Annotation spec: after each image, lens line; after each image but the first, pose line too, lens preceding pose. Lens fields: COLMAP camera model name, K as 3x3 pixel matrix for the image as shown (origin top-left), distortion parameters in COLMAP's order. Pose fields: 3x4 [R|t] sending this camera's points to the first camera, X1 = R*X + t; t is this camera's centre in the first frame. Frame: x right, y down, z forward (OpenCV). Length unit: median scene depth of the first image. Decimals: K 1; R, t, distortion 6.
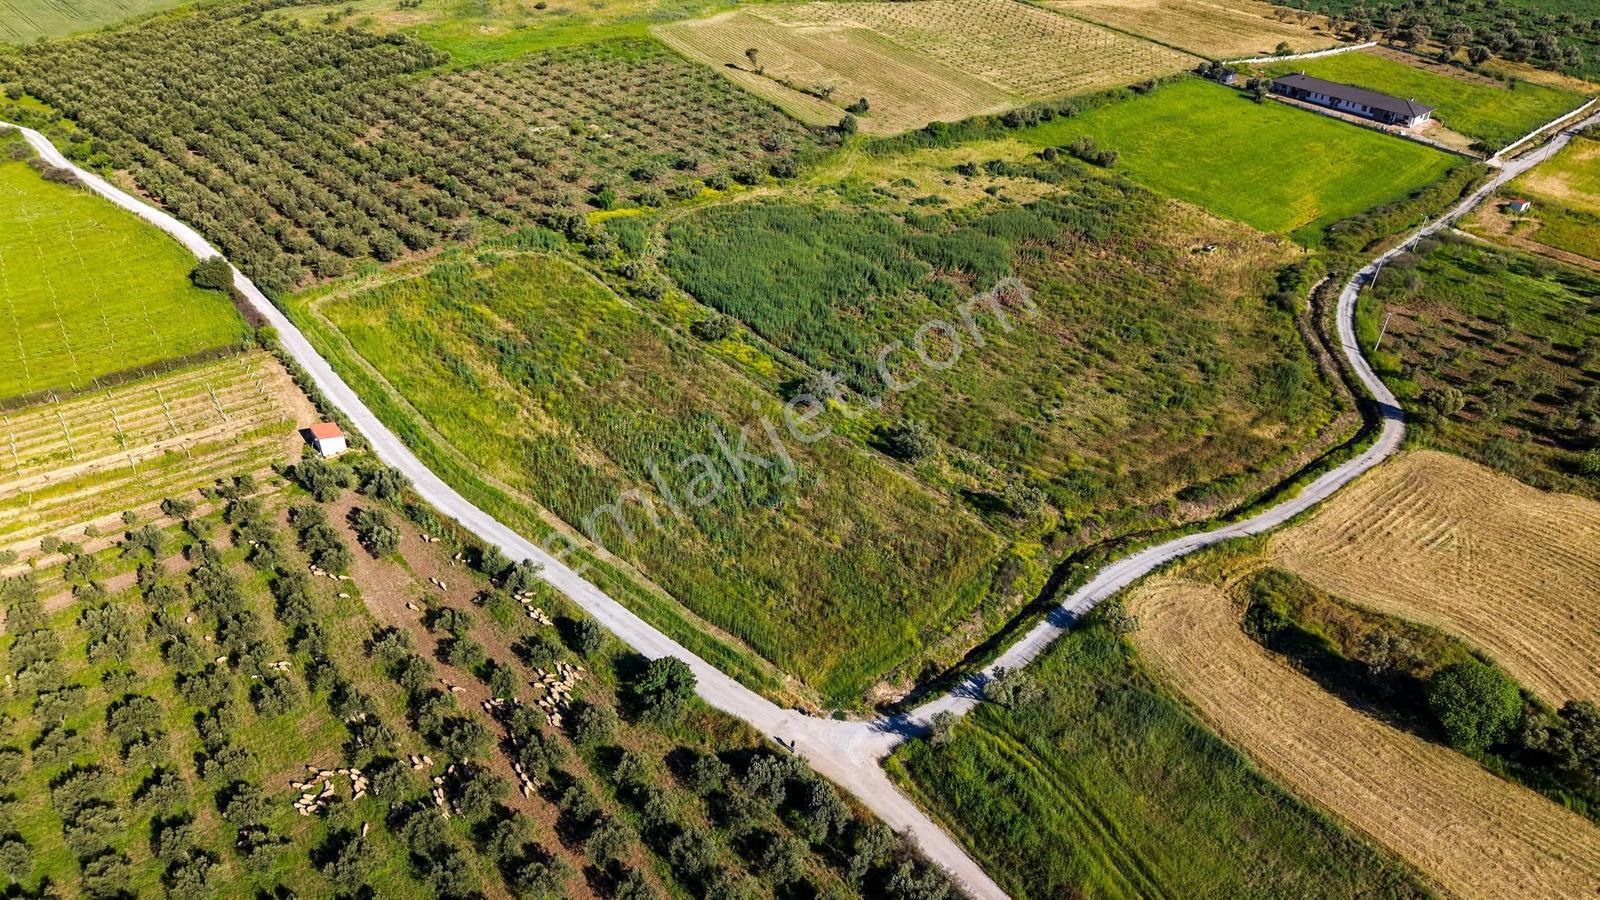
lens RADIAL K [[1064.5, 0, 798.1], [0, 1064.5, 464.6], [0, 0, 1]] dist [0.047942, -0.056653]
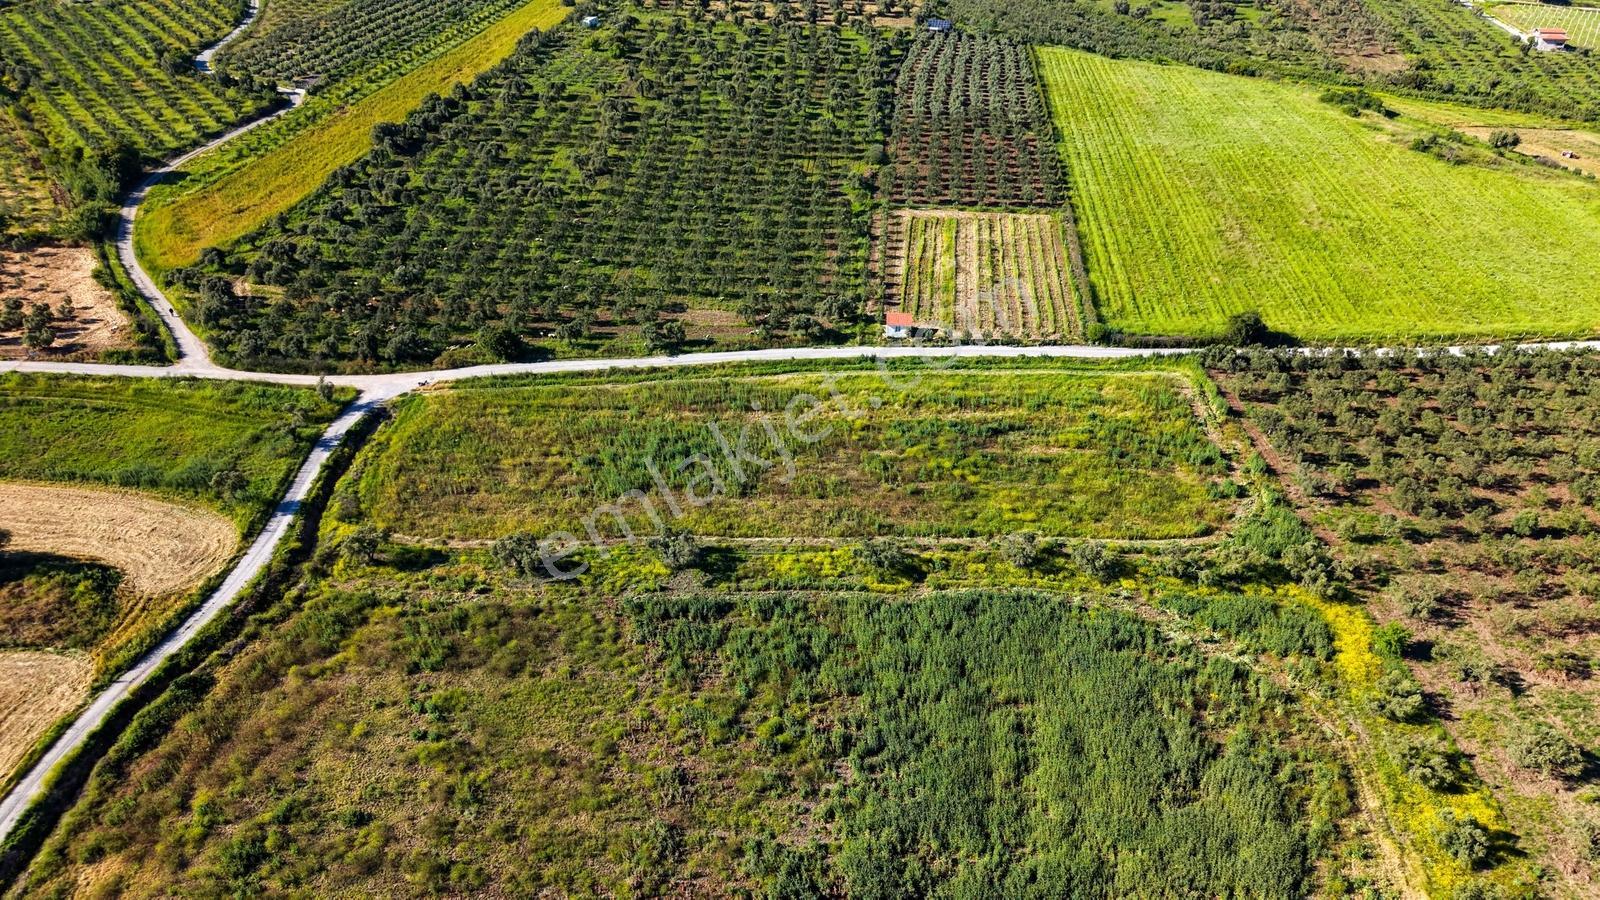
lens RADIAL K [[1064.5, 0, 796.6], [0, 1064.5, 447.7], [0, 0, 1]] dist [0.047942, -0.056653]
pose [[-0.671920, 0.385684, -0.632275, 0.510400], [-0.438255, 0.481146, 0.759231, -0.881434], [0.597039, 0.787240, -0.154264, 1.265826]]
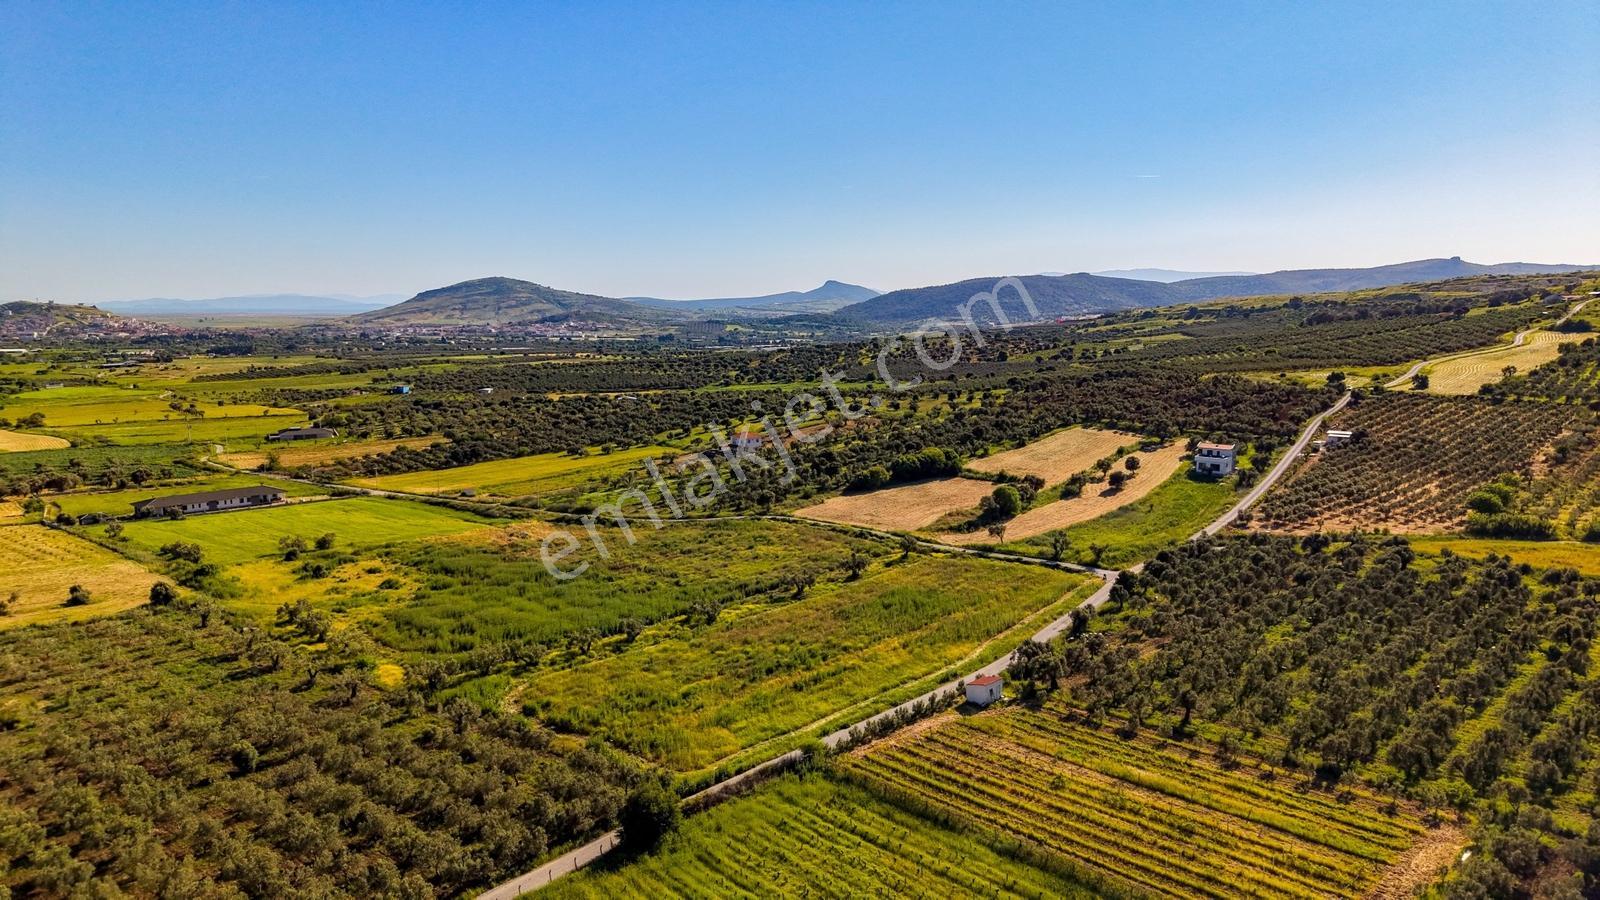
lens RADIAL K [[1064.5, 0, 798.7], [0, 1064.5, 449.8], [0, 0, 1]] dist [0.047942, -0.056653]
pose [[-0.138217, -0.138913, 0.980612, -1.412792], [0.578757, 0.792140, 0.193790, -0.516419], [-0.803702, 0.594321, -0.029090, 1.061541]]
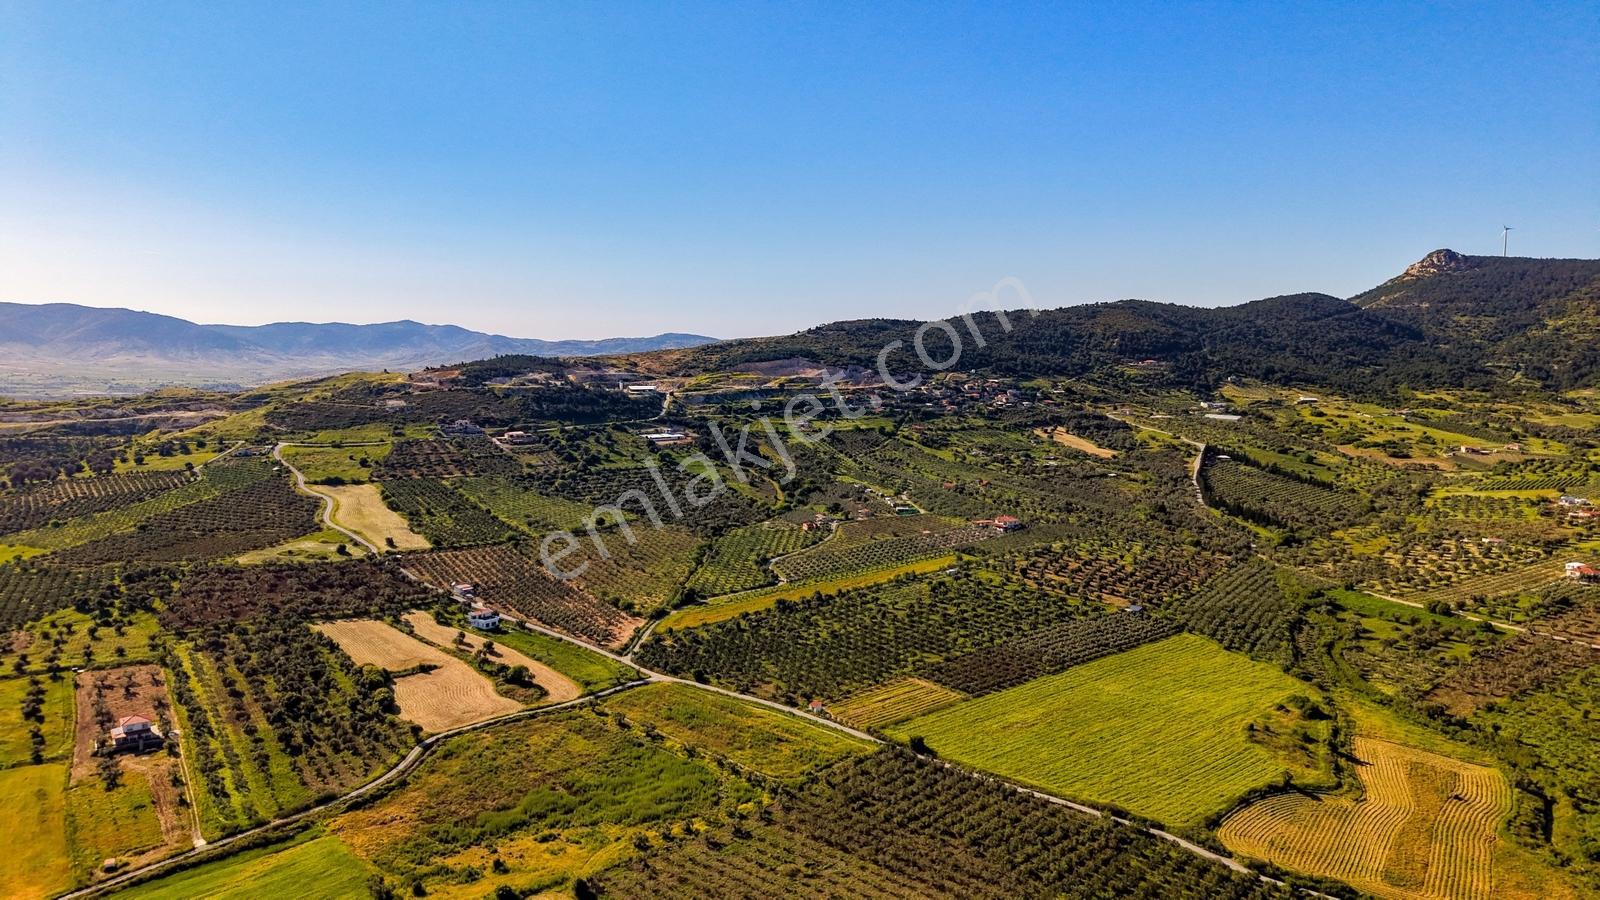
lens RADIAL K [[1064.5, 0, 799.5], [0, 1064.5, 437.2], [0, 0, 1]] dist [0.047942, -0.056653]
pose [[-0.998534, -0.003465, -0.054022, -0.232133], [-0.038020, 0.755261, 0.654320, -2.653221], [0.038533, 0.655415, -0.754285, 2.854609]]
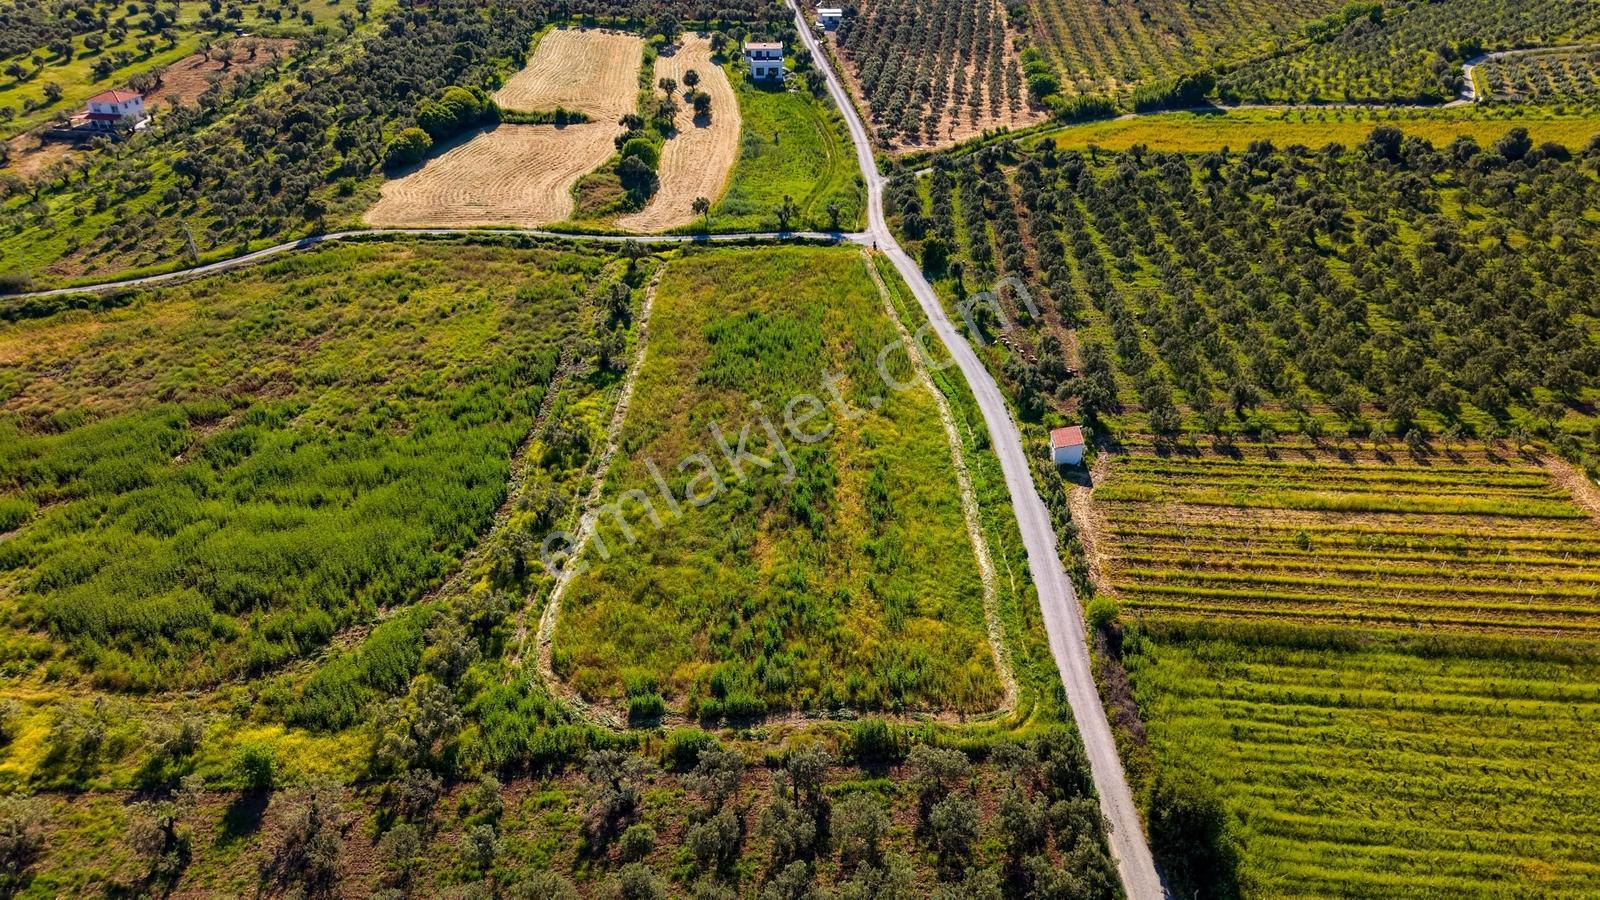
lens RADIAL K [[1064.5, 0, 794.2], [0, 1064.5, 457.6], [0, 0, 1]] dist [0.047942, -0.056653]
pose [[-0.750606, -0.346078, 0.562868, -0.791895], [0.381877, 0.467970, 0.796978, -0.835747], [-0.539222, 0.813163, -0.219102, 1.357591]]
